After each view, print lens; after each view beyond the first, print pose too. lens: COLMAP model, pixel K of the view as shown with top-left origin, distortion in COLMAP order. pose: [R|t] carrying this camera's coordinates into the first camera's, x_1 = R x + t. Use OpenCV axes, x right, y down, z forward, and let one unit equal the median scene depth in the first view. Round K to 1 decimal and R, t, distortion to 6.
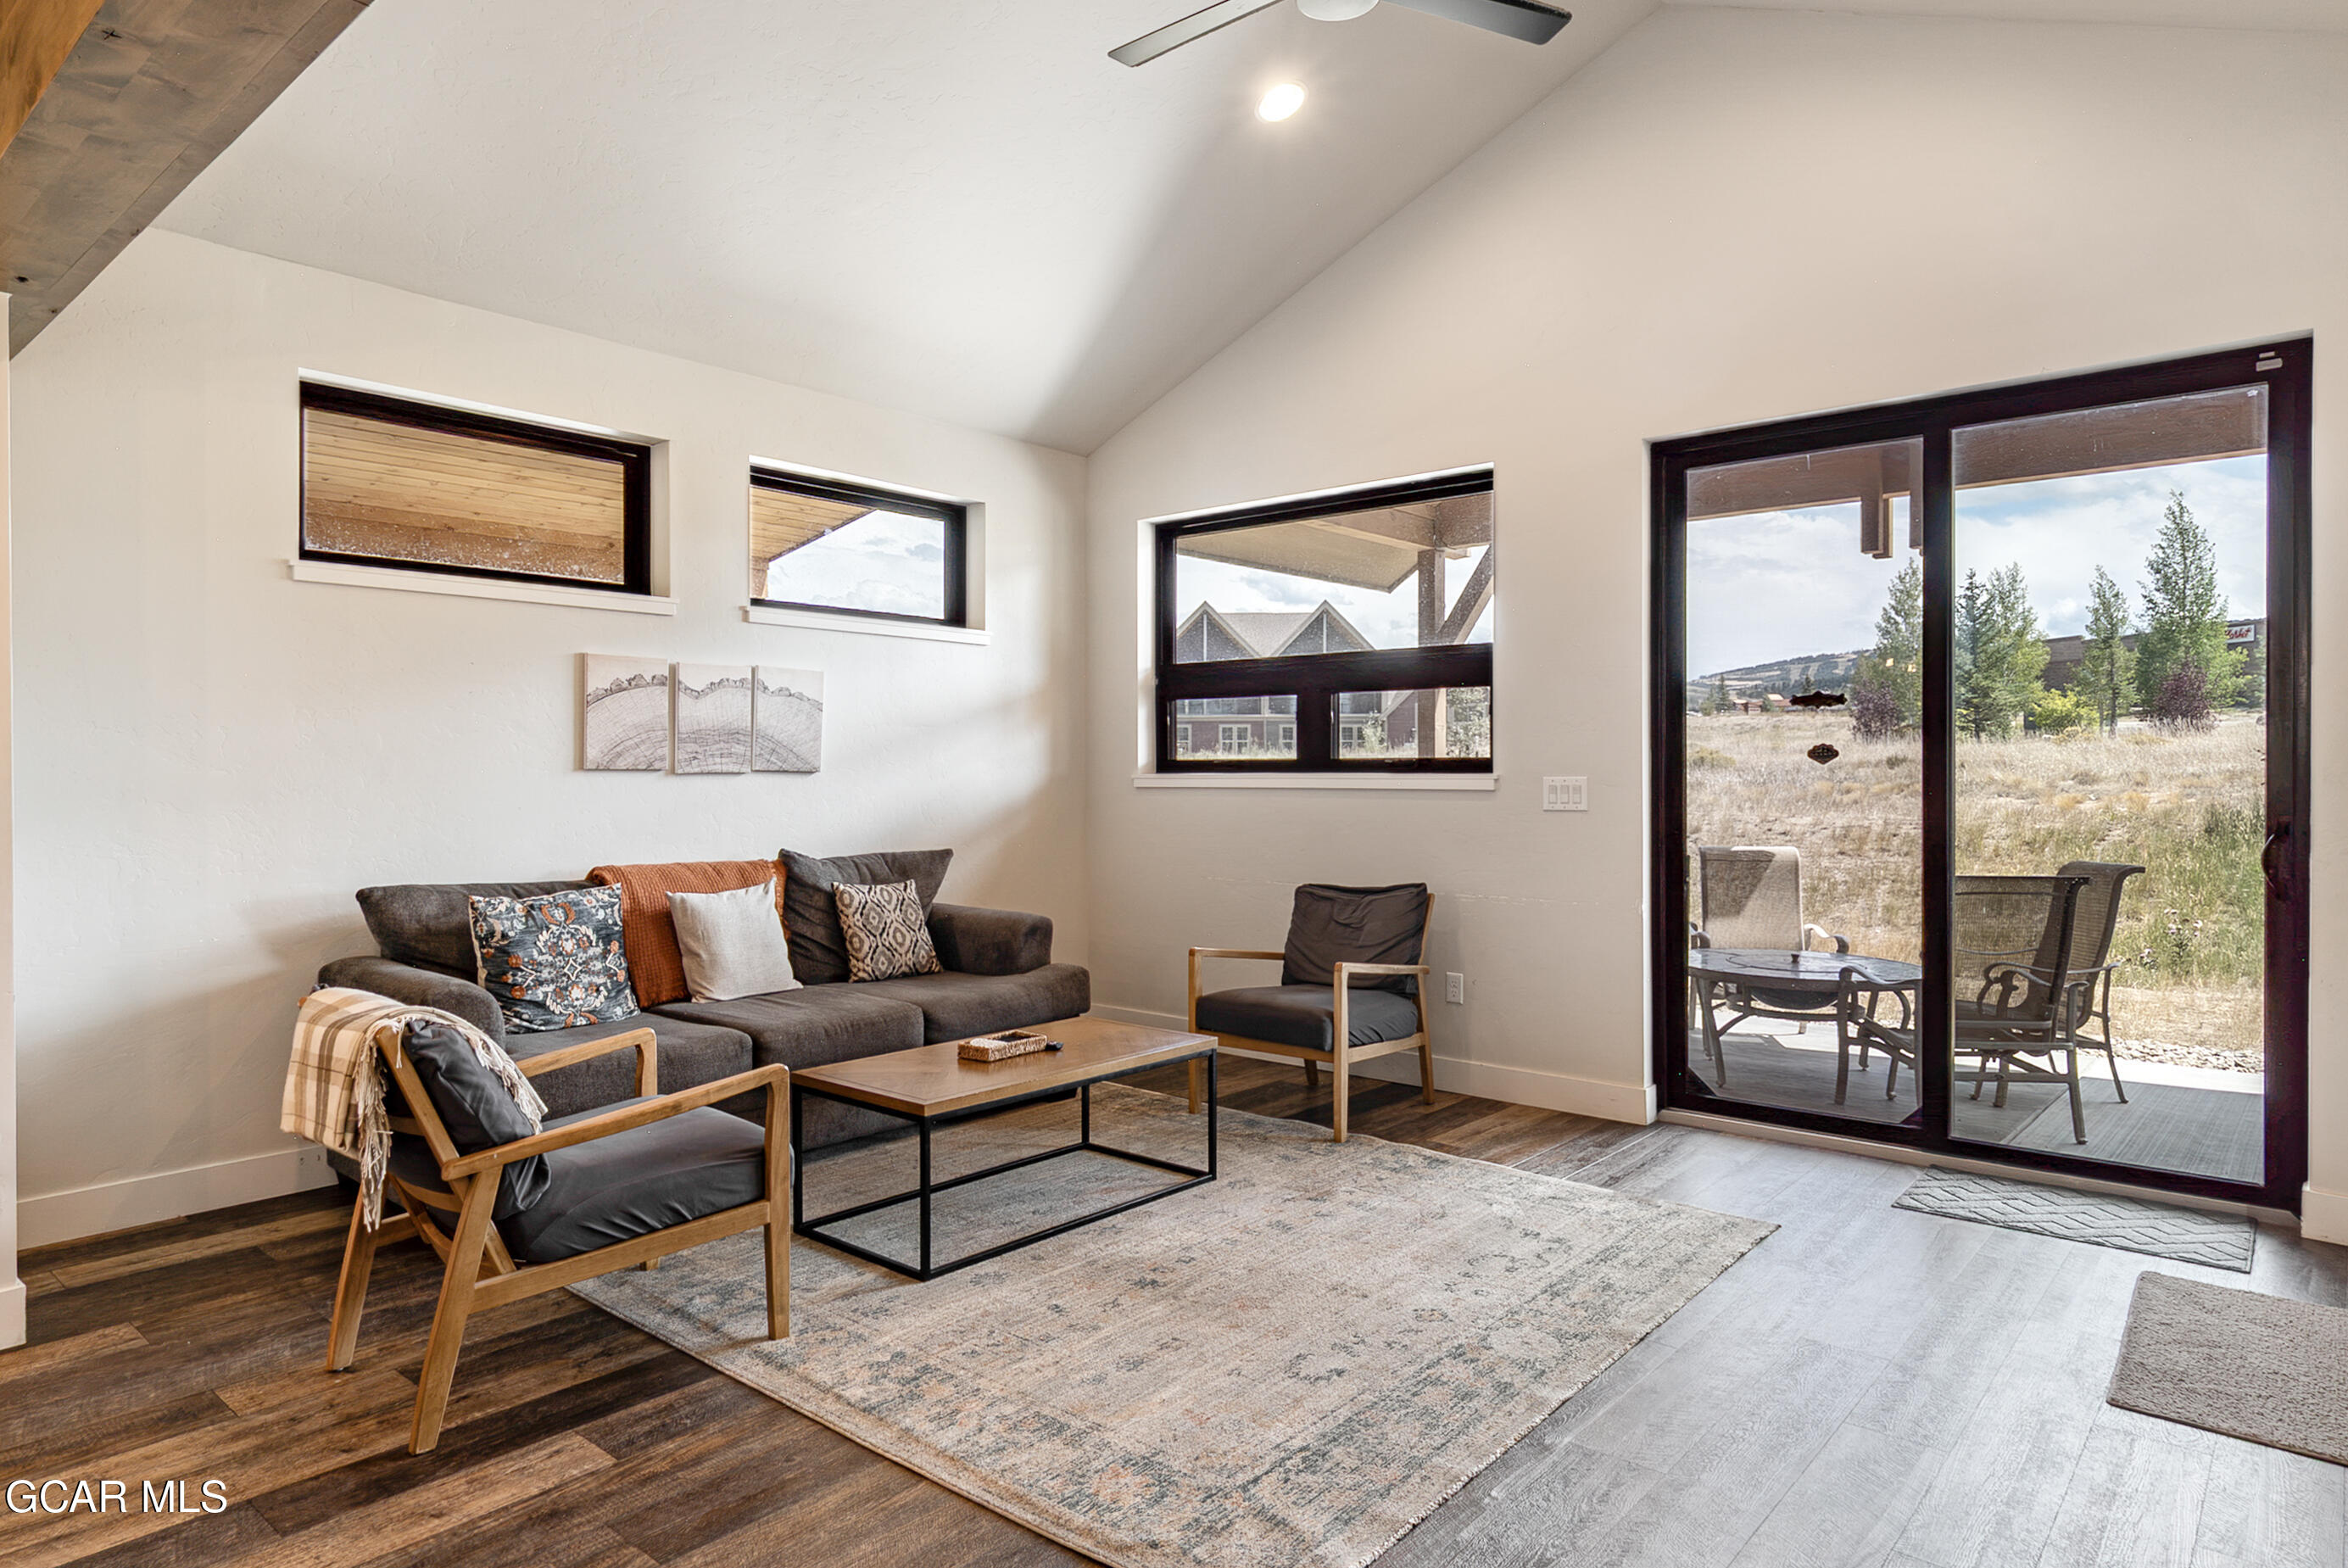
lens RADIAL K [[1362.1, 0, 1174.0], [0, 1362.1, 784.0], [0, 0, 1]] dist [-0.001580, 0.000261]
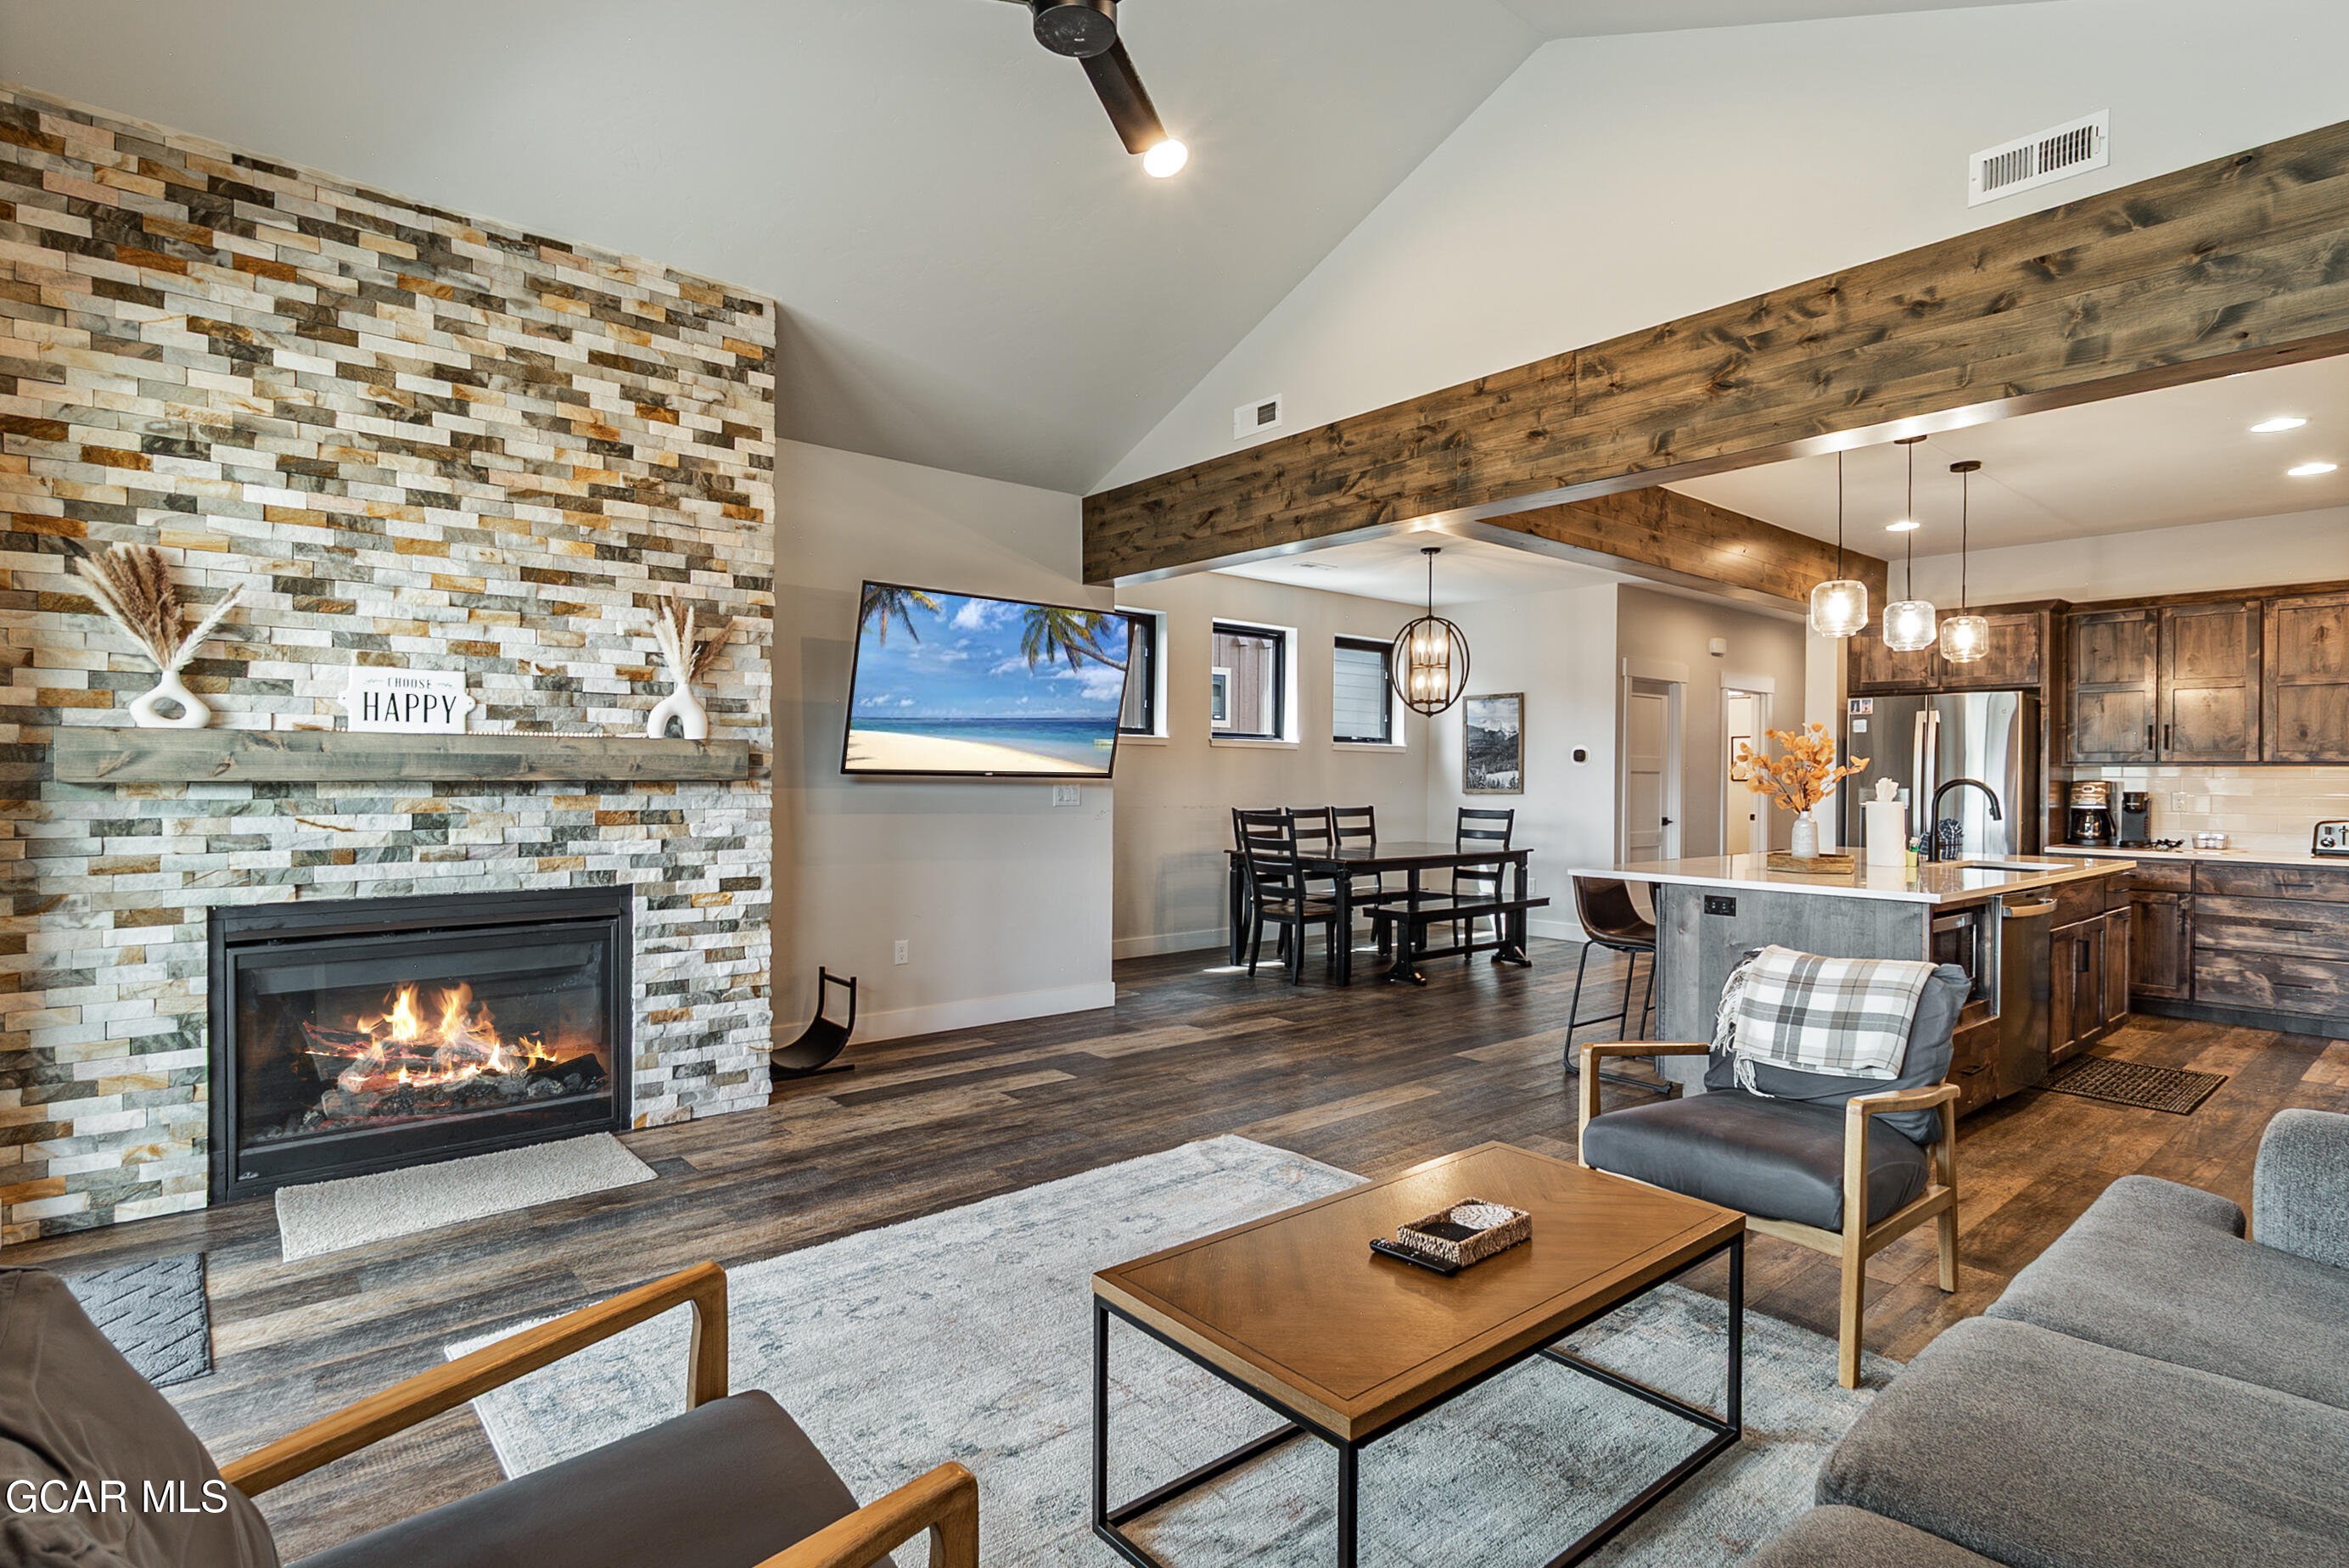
lens RADIAL K [[1157.7, 0, 1159.7], [0, 1157.7, 775.1], [0, 0, 1]] dist [0.001233, 0.000267]
pose [[-0.985926, -0.006985, 0.167038, -0.056499], [-0.004904, 0.999905, 0.012867, -0.018158], [-0.167112, 0.011867, -0.985867, 1.159230]]
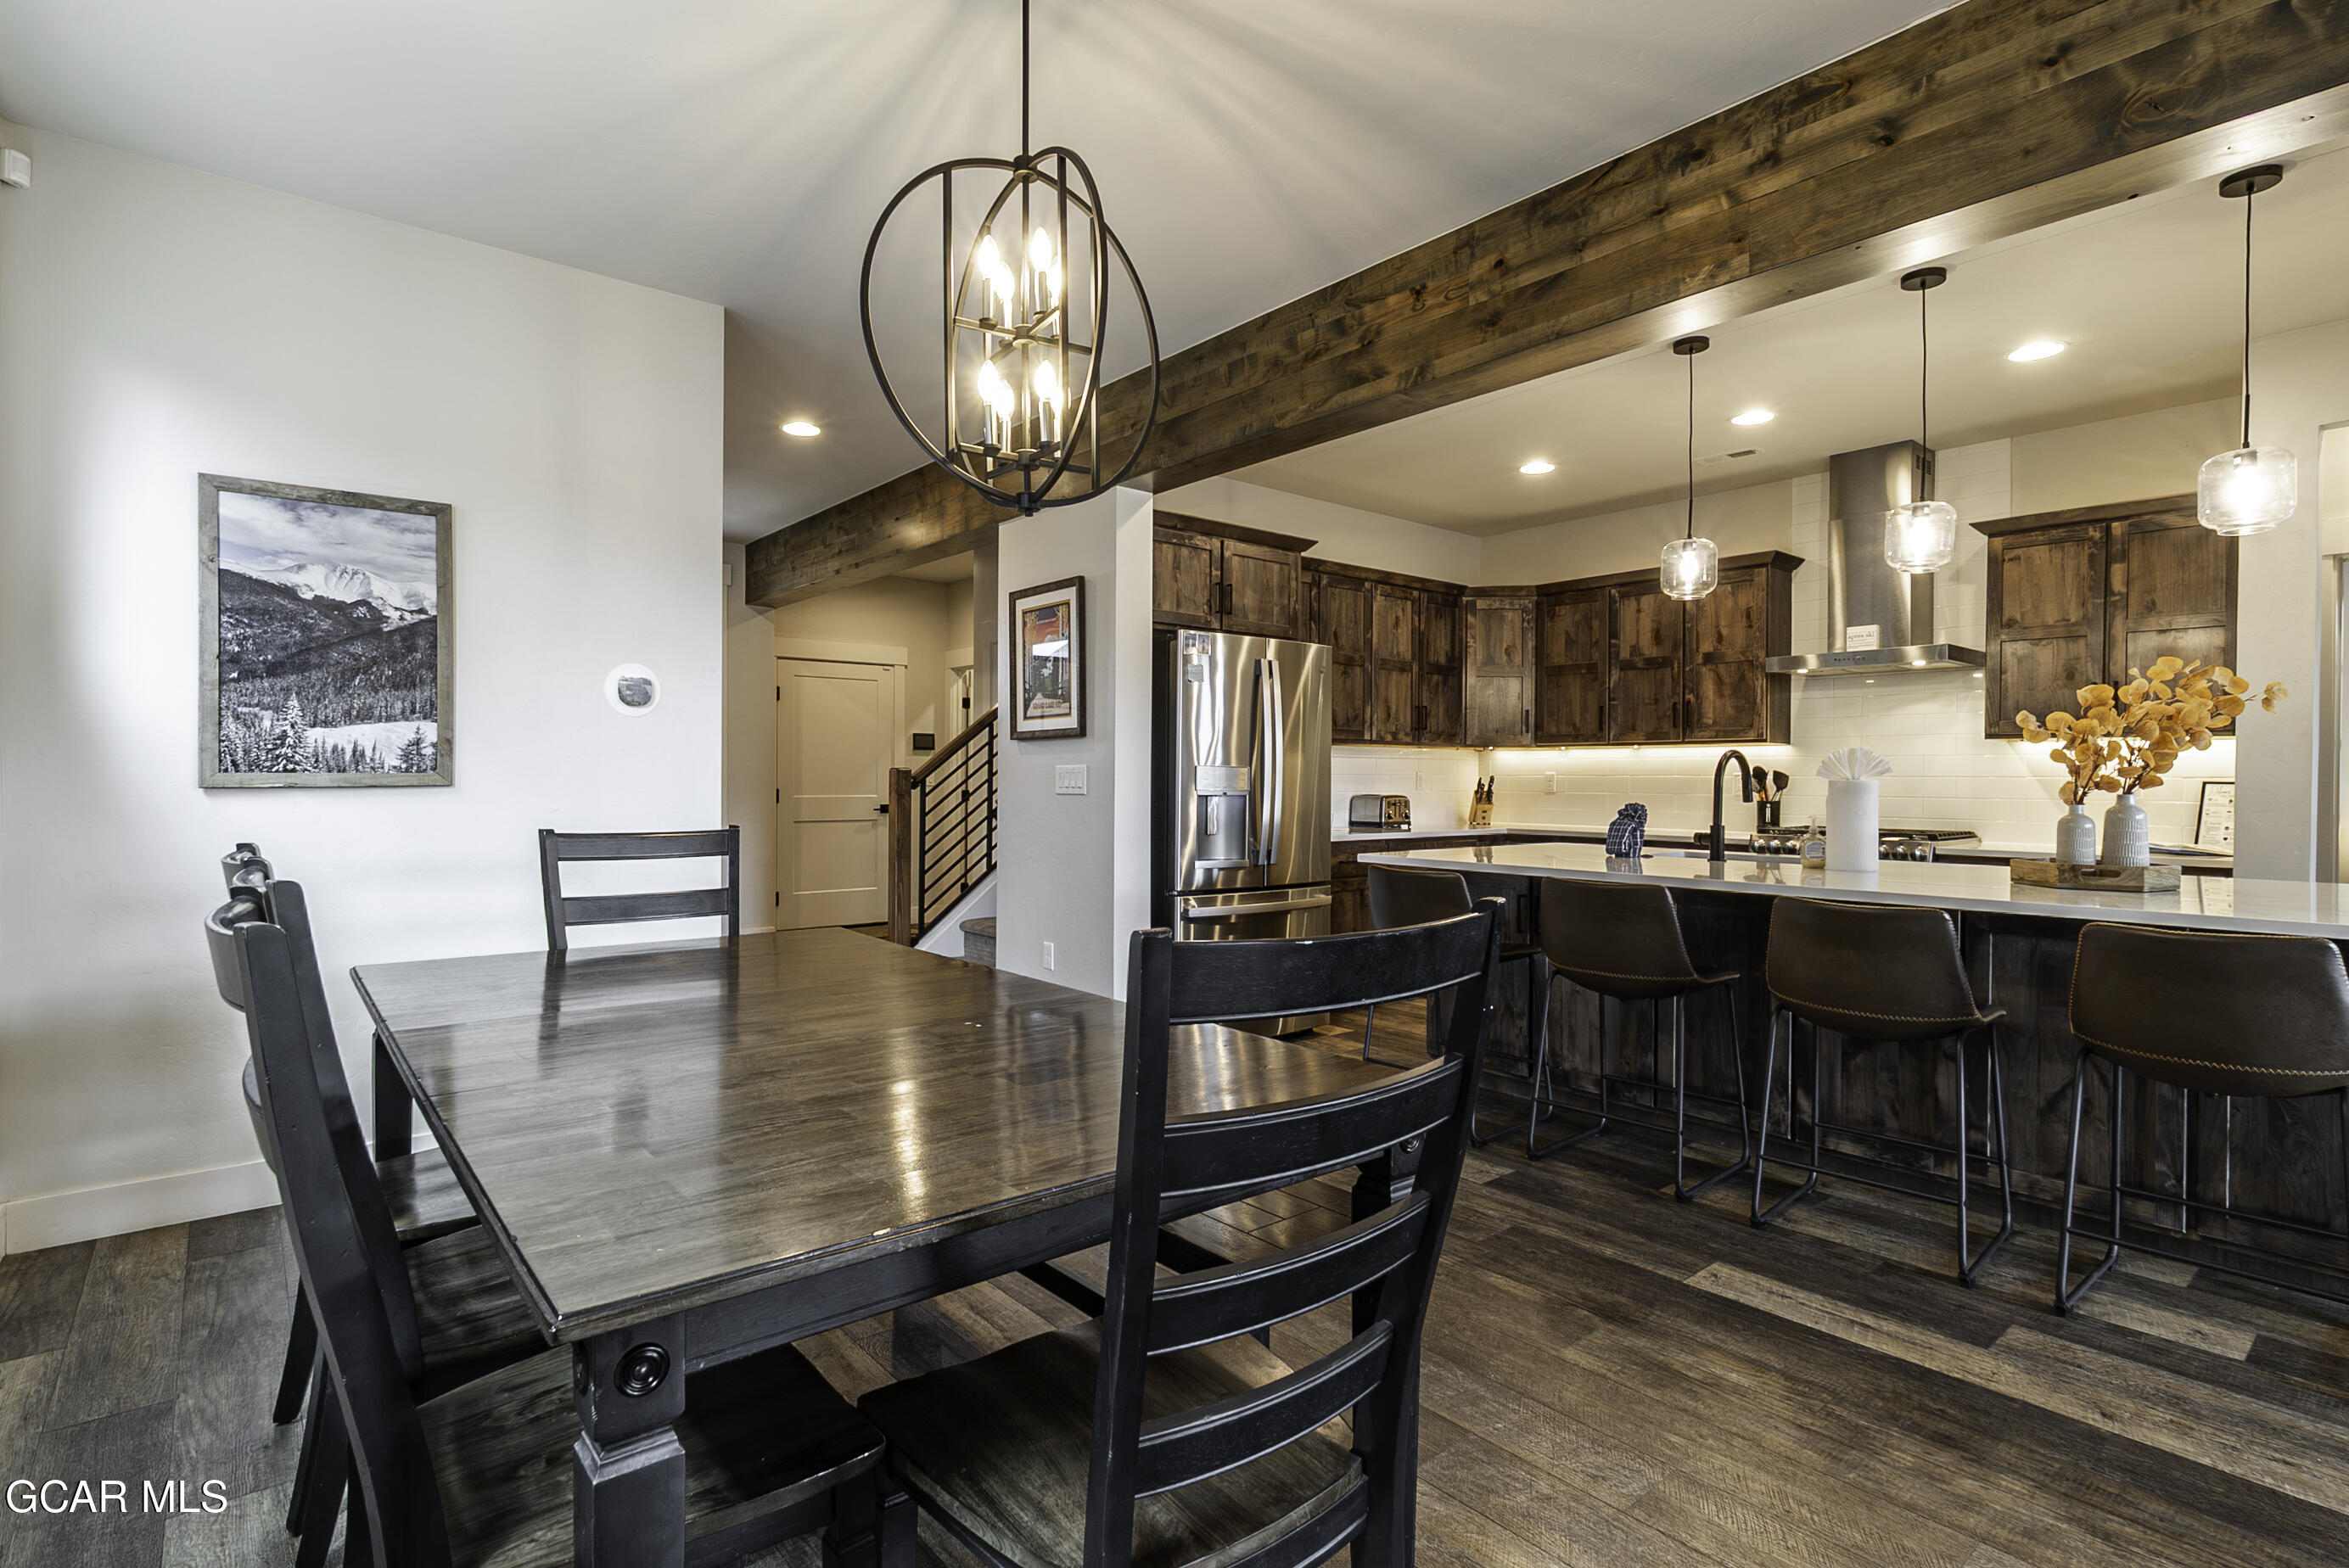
lens RADIAL K [[1134.9, 0, 1153.0], [0, 1134.9, 783.1], [0, 0, 1]] dist [-0.001206, -0.000025]
pose [[-0.173607, 0.003863, -0.984807, 0.249399], [-0.017346, 0.999825, 0.006979, 0.018885], [0.984662, 0.018294, -0.173510, -0.220560]]
